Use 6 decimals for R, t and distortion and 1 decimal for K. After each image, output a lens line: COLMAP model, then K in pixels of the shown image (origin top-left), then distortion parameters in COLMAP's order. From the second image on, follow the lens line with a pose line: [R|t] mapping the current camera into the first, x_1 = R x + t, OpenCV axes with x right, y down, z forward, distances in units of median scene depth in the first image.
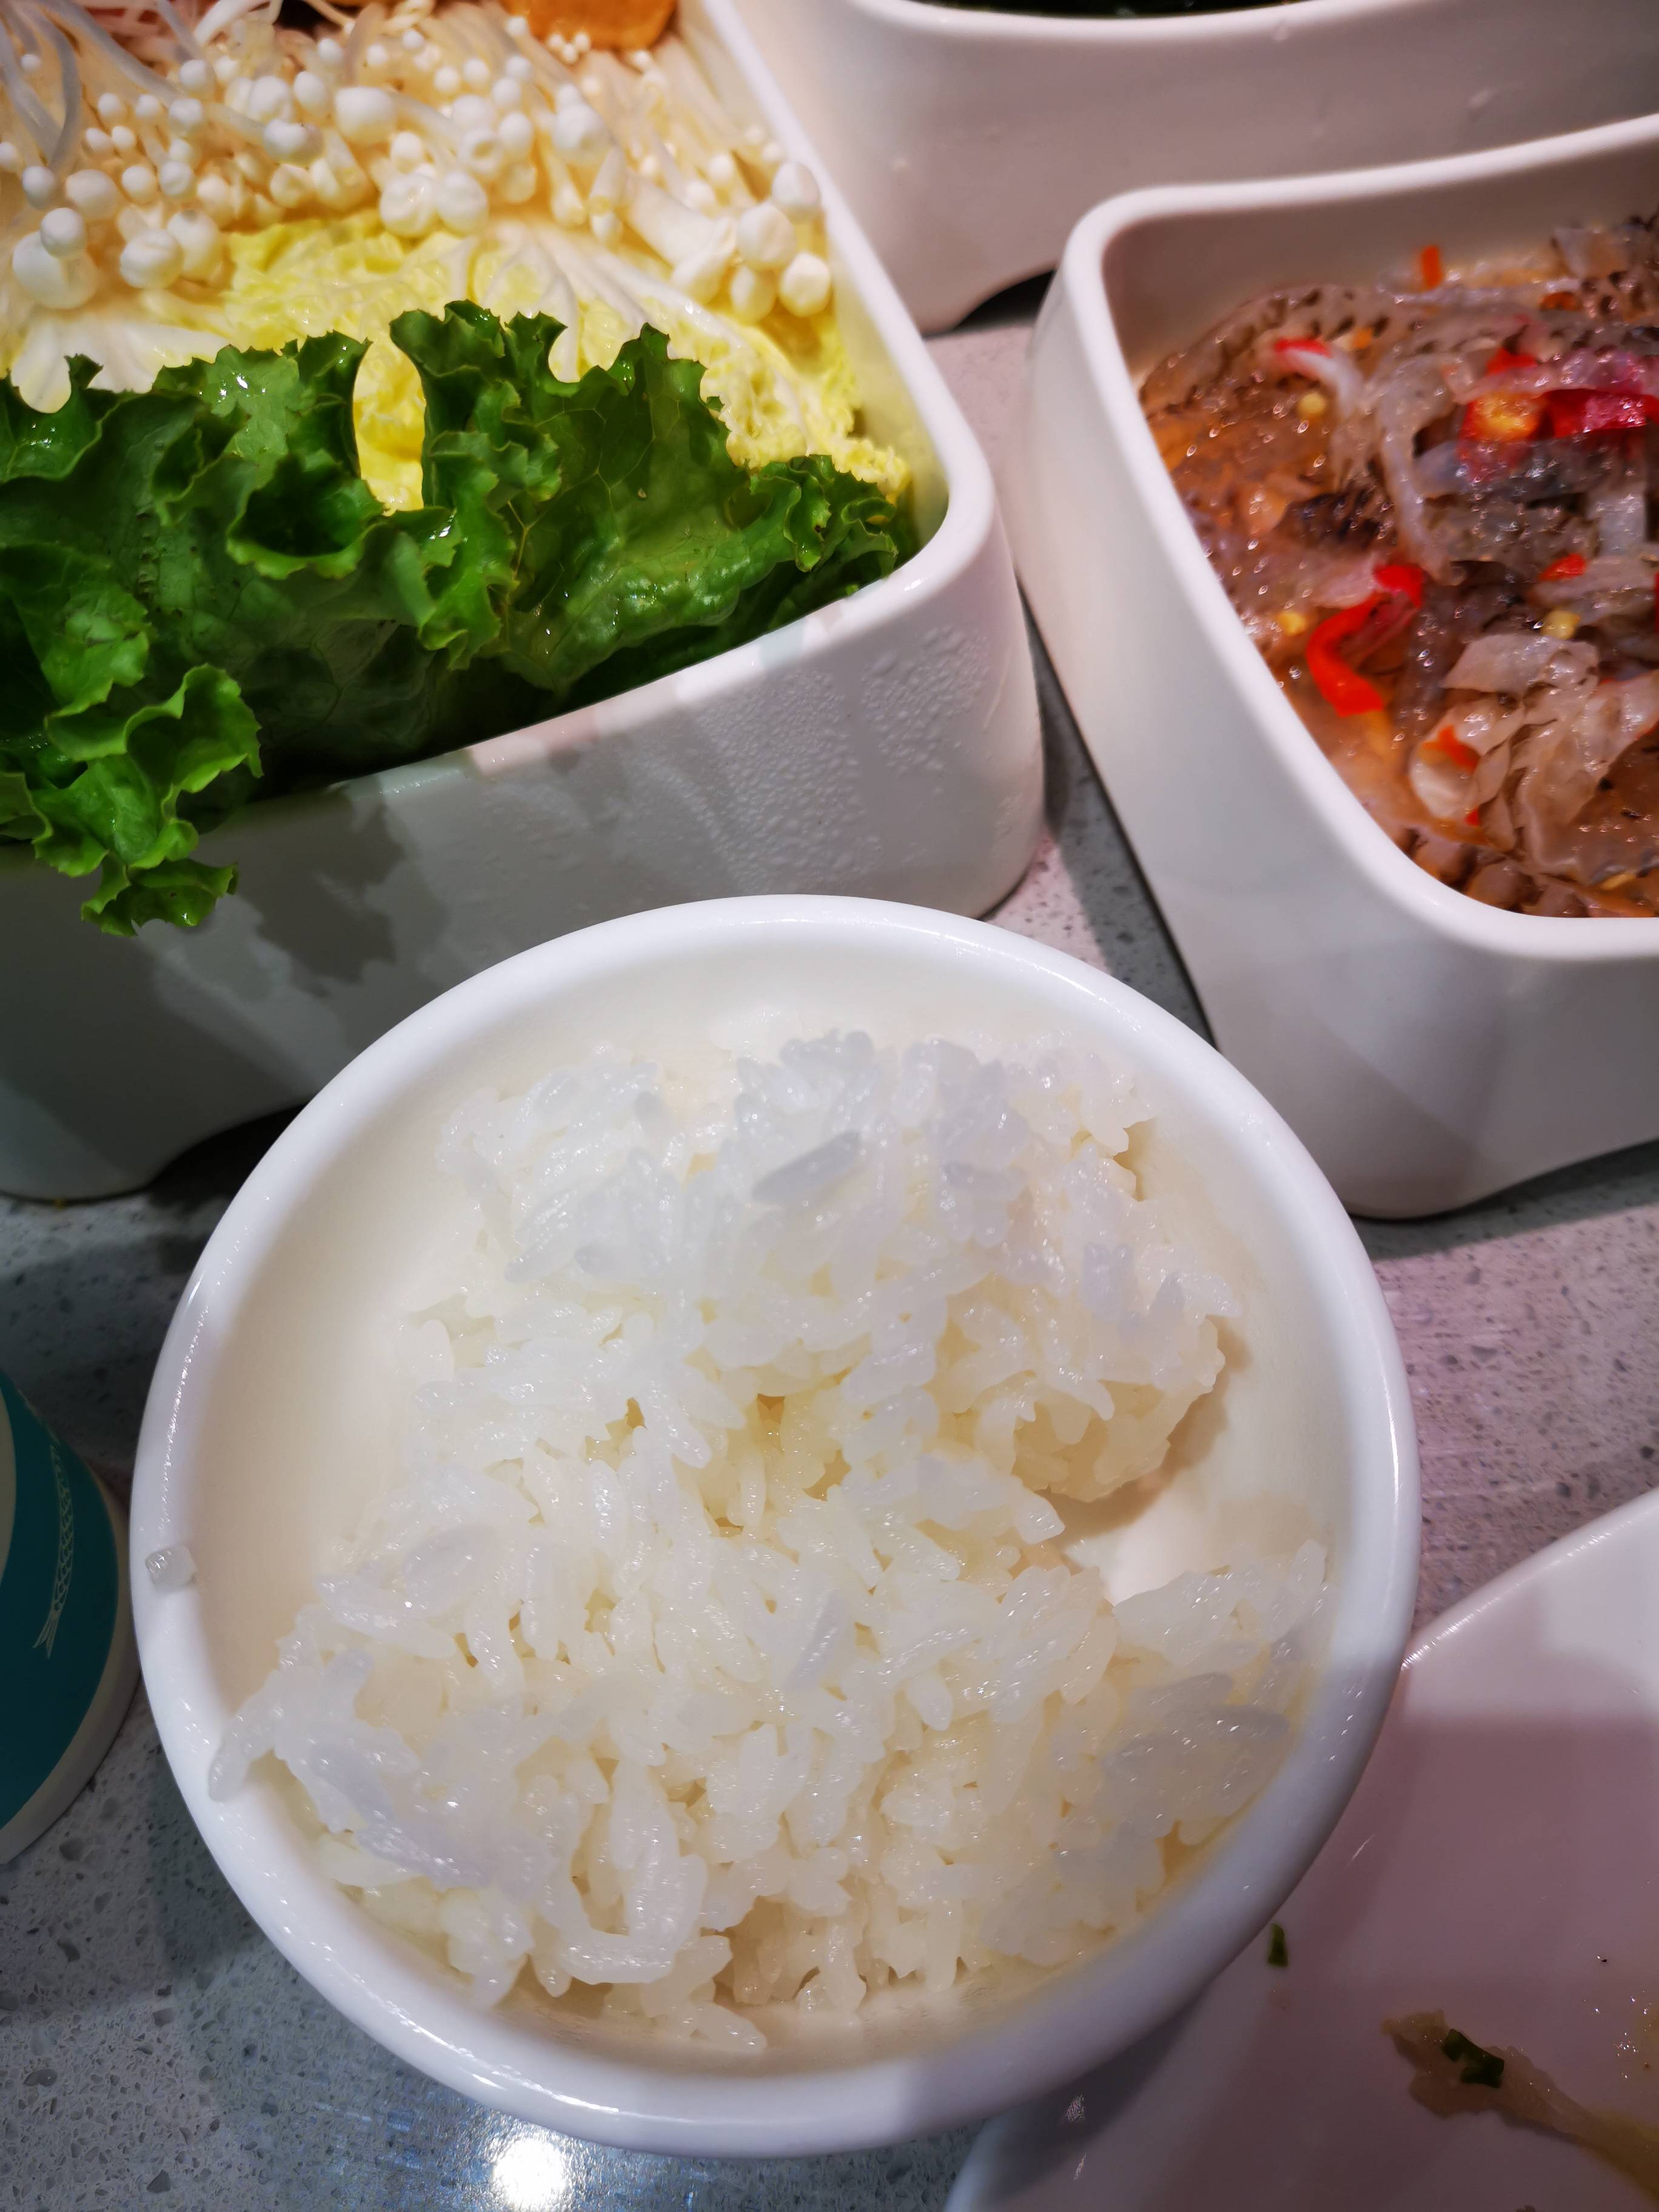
lens RADIAL K [[1779.1, 0, 829.5], [0, 1779.1, 1106.0], [0, 0, 1]] dist [-0.000612, -0.019849]
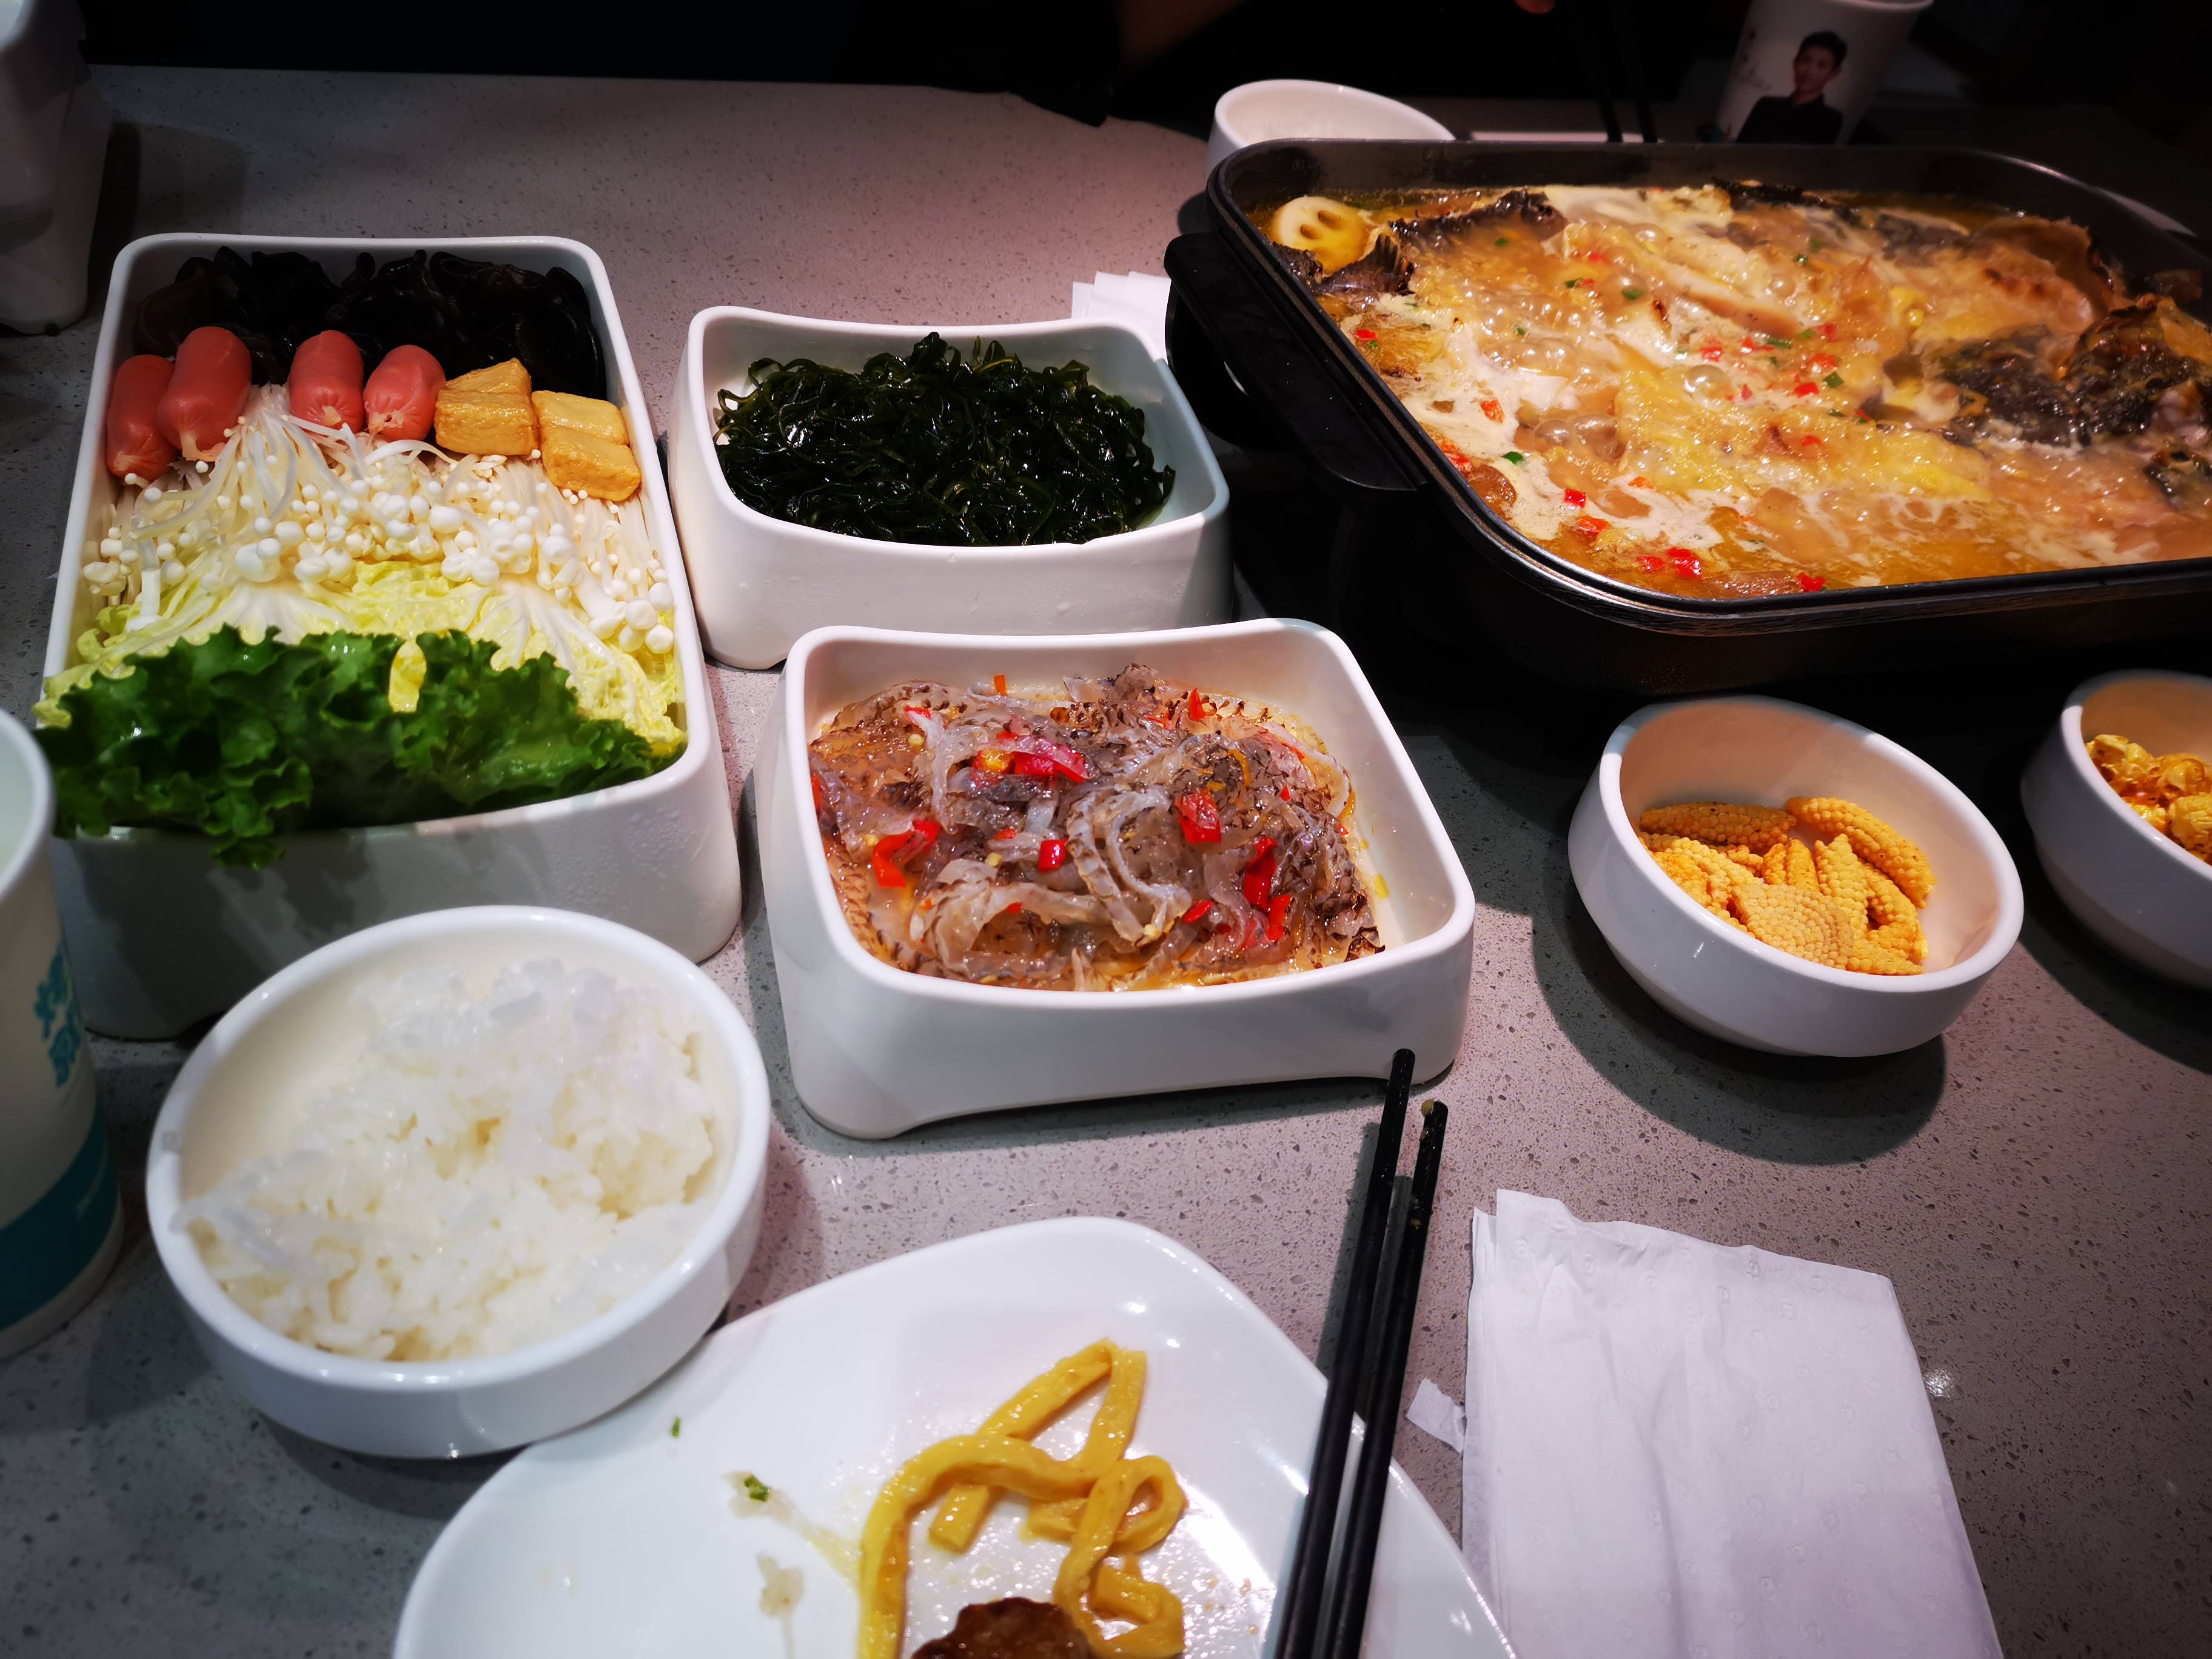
lens RADIAL K [[1722.5, 0, 1106.0], [0, 1722.5, 829.5], [0, 0, 1]] dist [0.064358, -0.078332]
pose [[0.979449, 0.159533, 0.123404, 0.309678], [-0.115238, 0.944786, -0.306756, 0.307033], [-0.165528, 0.286231, 0.943754, -0.955500]]
